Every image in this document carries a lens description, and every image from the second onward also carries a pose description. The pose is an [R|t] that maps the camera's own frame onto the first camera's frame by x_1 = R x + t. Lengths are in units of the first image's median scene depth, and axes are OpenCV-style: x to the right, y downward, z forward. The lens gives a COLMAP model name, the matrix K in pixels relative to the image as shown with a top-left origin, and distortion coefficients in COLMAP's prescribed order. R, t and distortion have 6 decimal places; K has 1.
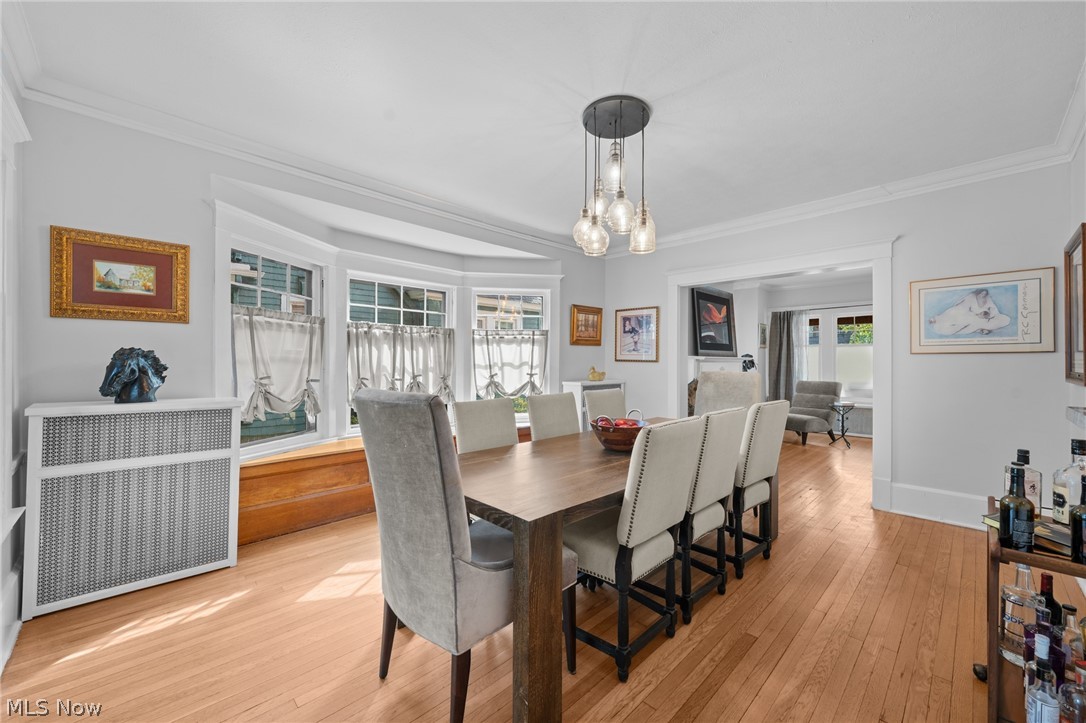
lens RADIAL K [[420.3, 0, 545.3], [0, 420.3, 356.5], [0, 0, 1]] dist [-0.000109, 0.000028]
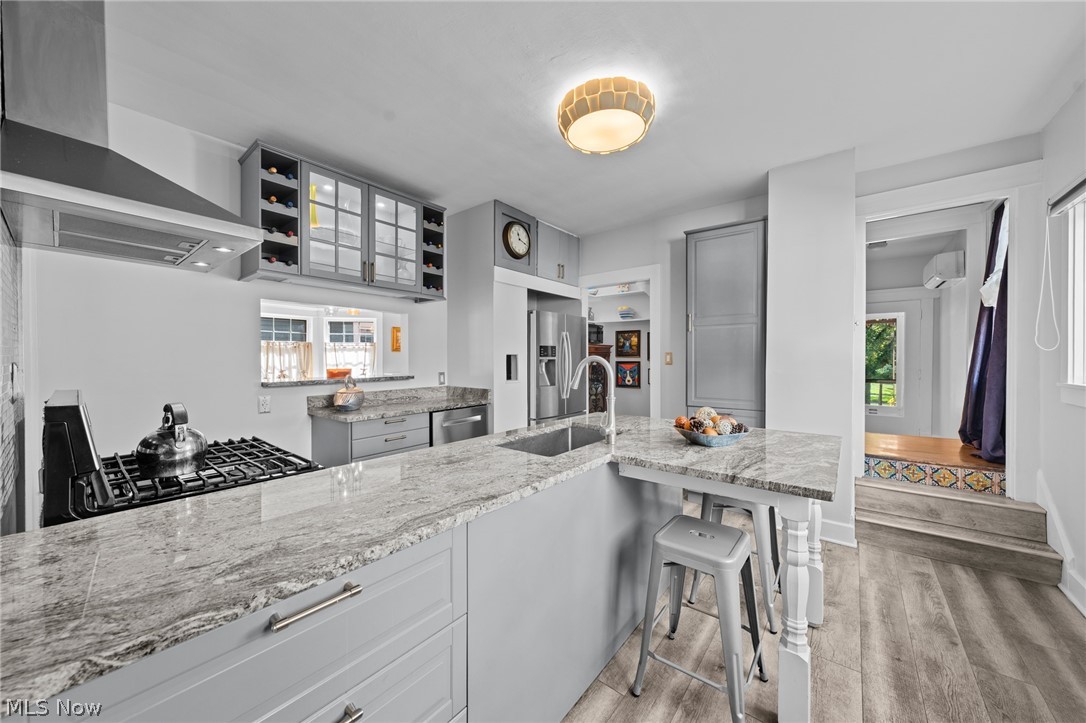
lens RADIAL K [[385.4, 0, 531.4], [0, 385.4, 359.4], [0, 0, 1]] dist [-0.000299, -0.000303]
pose [[0.996561, -0.000737, 0.082853, 0.507937], [-0.000188, 0.999938, 0.011149, -0.015656], [-0.082856, -0.011126, 0.996499, -0.572382]]
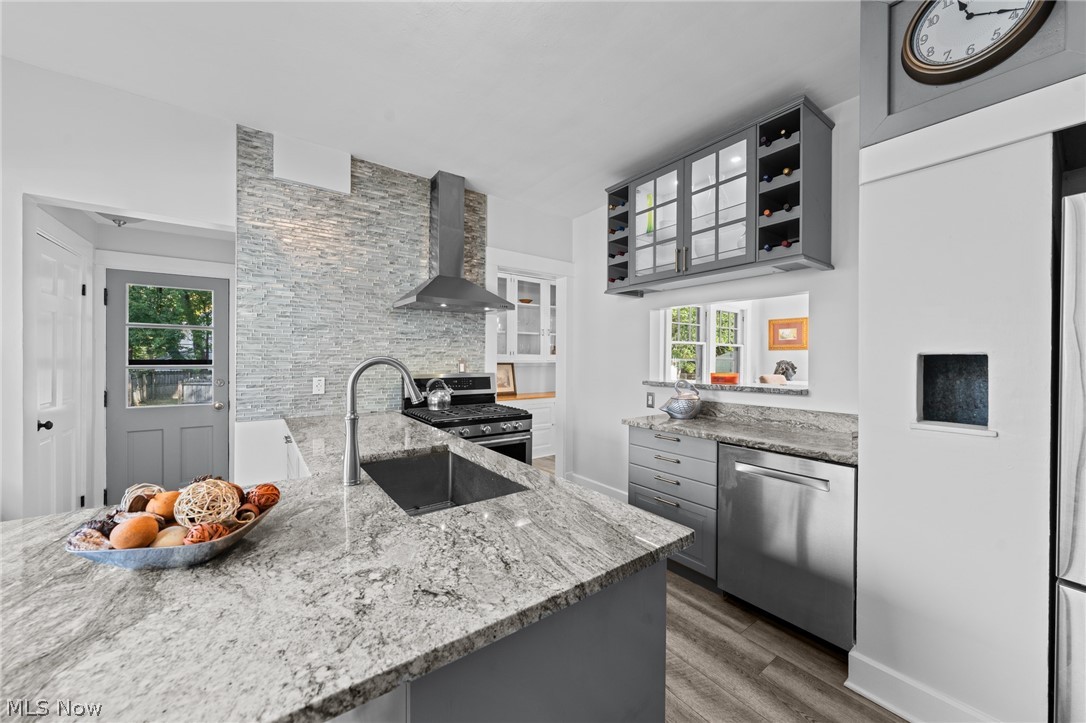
lens RADIAL K [[385.4, 0, 539.5], [0, 385.4, 359.9], [0, 0, 1]] dist [-0.000299, -0.000303]
pose [[-0.145240, 0.000142, -0.989396, 0.819289], [0.000876, 1.000000, 0.000015, -0.012369], [0.989396, -0.000865, -0.145240, -0.100528]]
